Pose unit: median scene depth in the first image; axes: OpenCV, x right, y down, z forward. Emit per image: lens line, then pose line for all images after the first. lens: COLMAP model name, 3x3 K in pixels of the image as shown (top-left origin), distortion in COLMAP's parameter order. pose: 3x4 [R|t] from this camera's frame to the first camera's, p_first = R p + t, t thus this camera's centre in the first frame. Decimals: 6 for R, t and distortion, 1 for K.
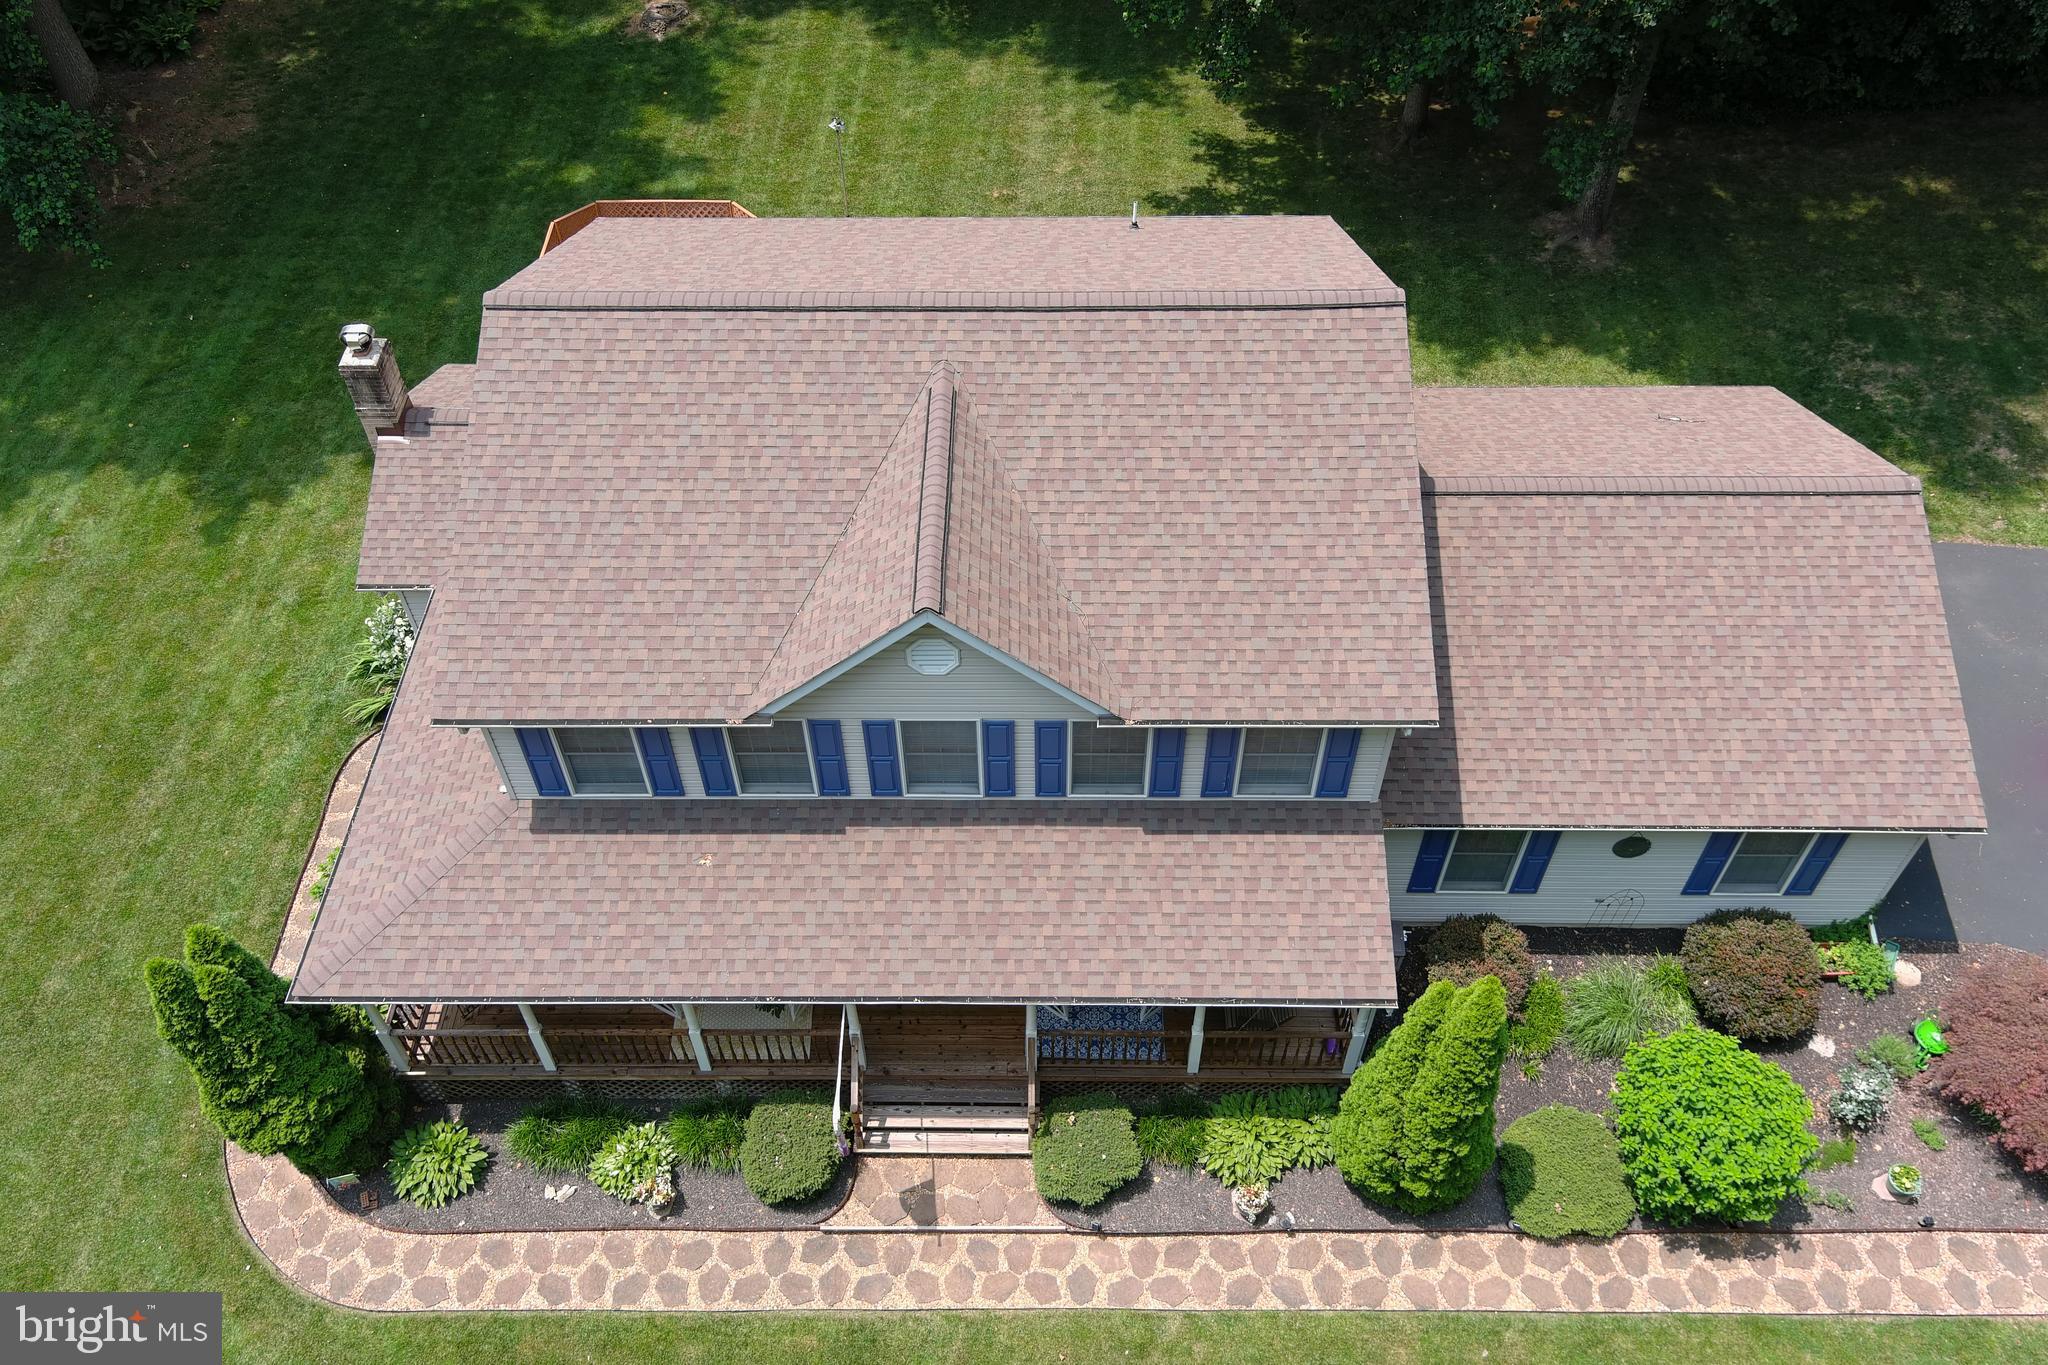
lens RADIAL K [[1598.6, 0, 1024.0], [0, 1598.6, 682.5], [0, 0, 1]] dist [0.026143, -0.007870]
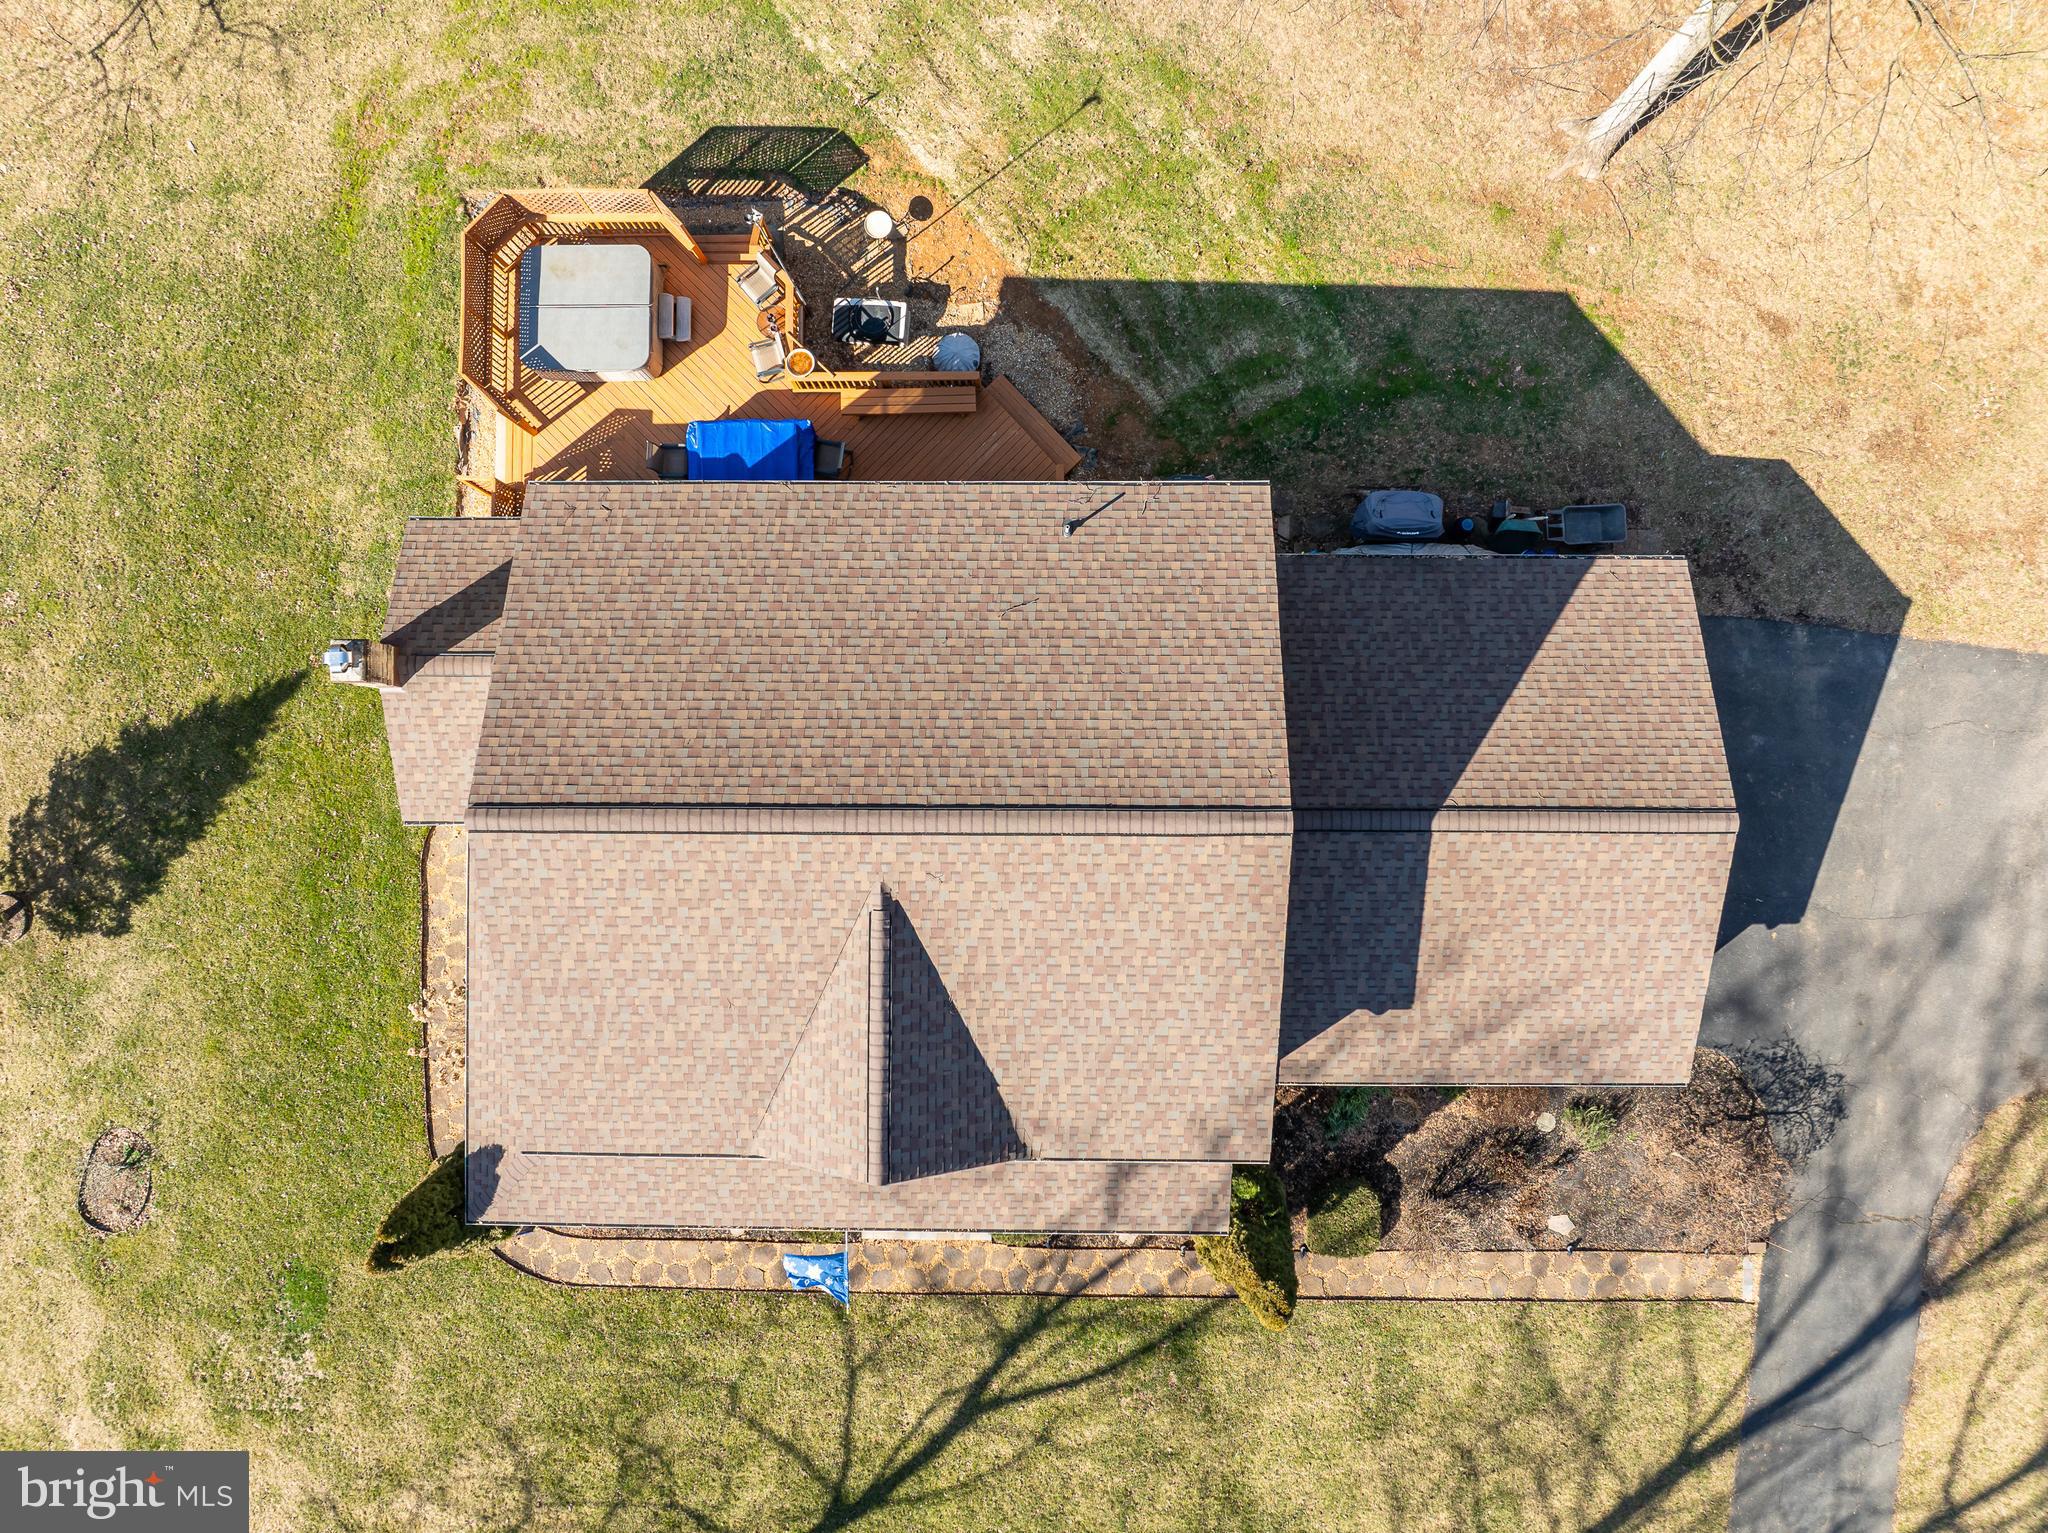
lens RADIAL K [[1451.8, 0, 1037.3], [0, 1451.8, 758.0], [0, 0, 1]] dist [-0.030350, -0.009547]
pose [[0.999951, -0.003741, -0.009211, 0.069947], [0.008810, 0.762692, 0.646702, -0.916086], [0.004606, -0.646751, 0.762687, 0.266010]]
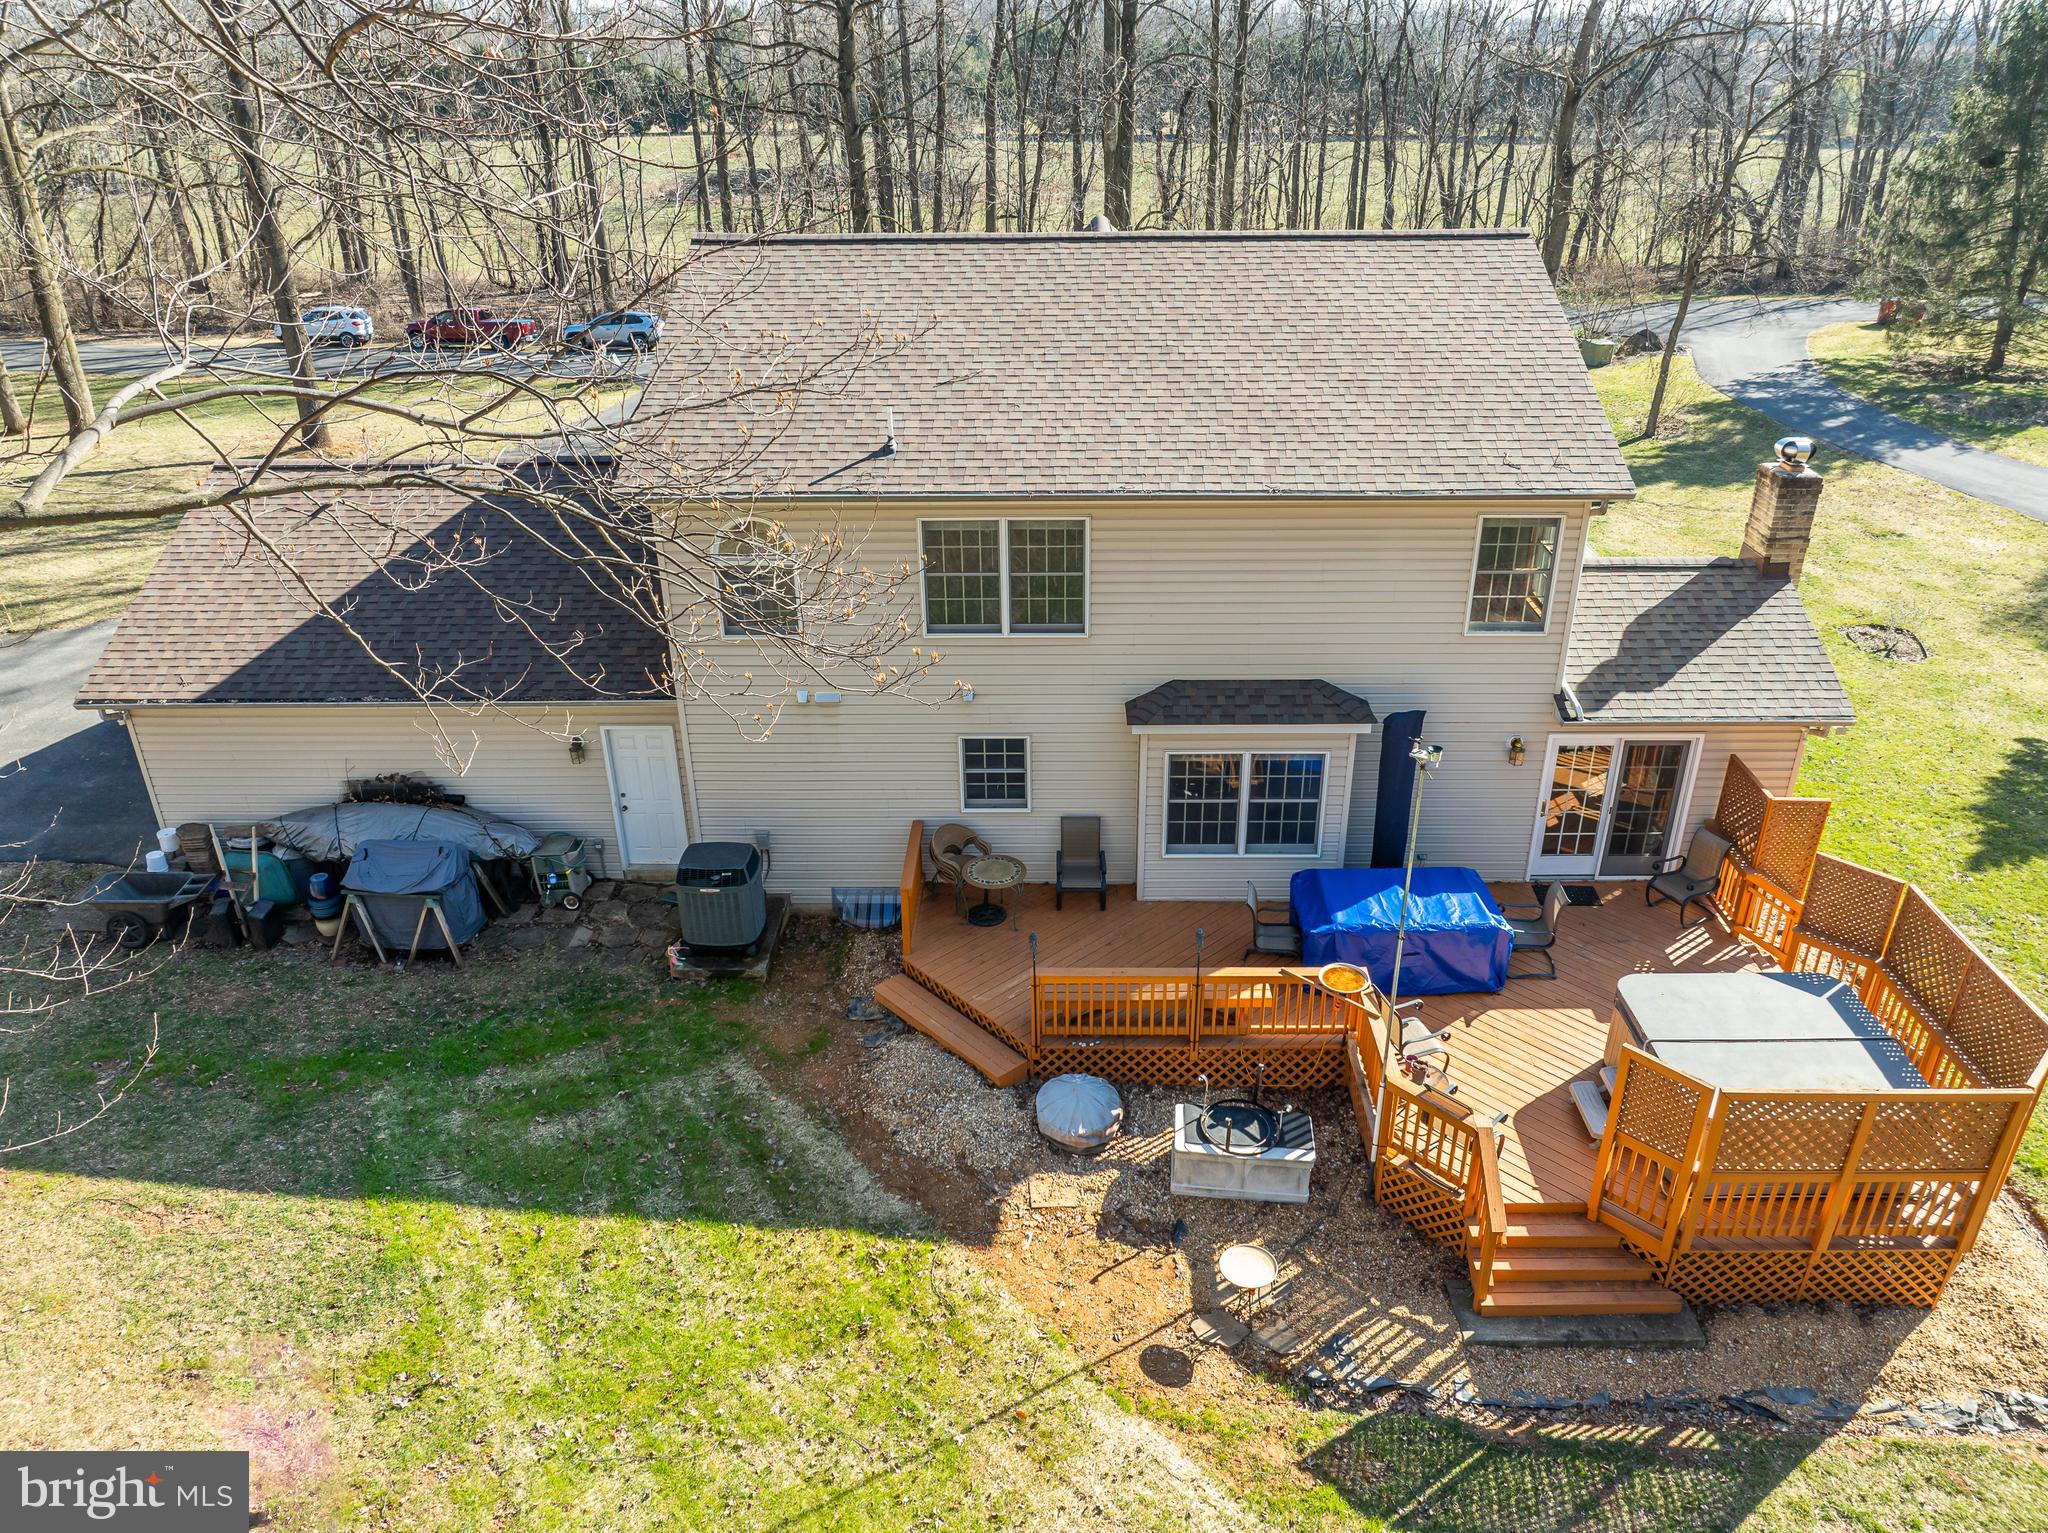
lens RADIAL K [[1451.8, 0, 1037.3], [0, 1451.8, 758.0], [0, 0, 1]] dist [-0.030350, -0.009547]
pose [[-0.999794, 0.015313, 0.013311, -0.009994], [0.016742, 0.252024, 0.967576, -1.099651], [0.011461, 0.967600, -0.252229, 1.587230]]
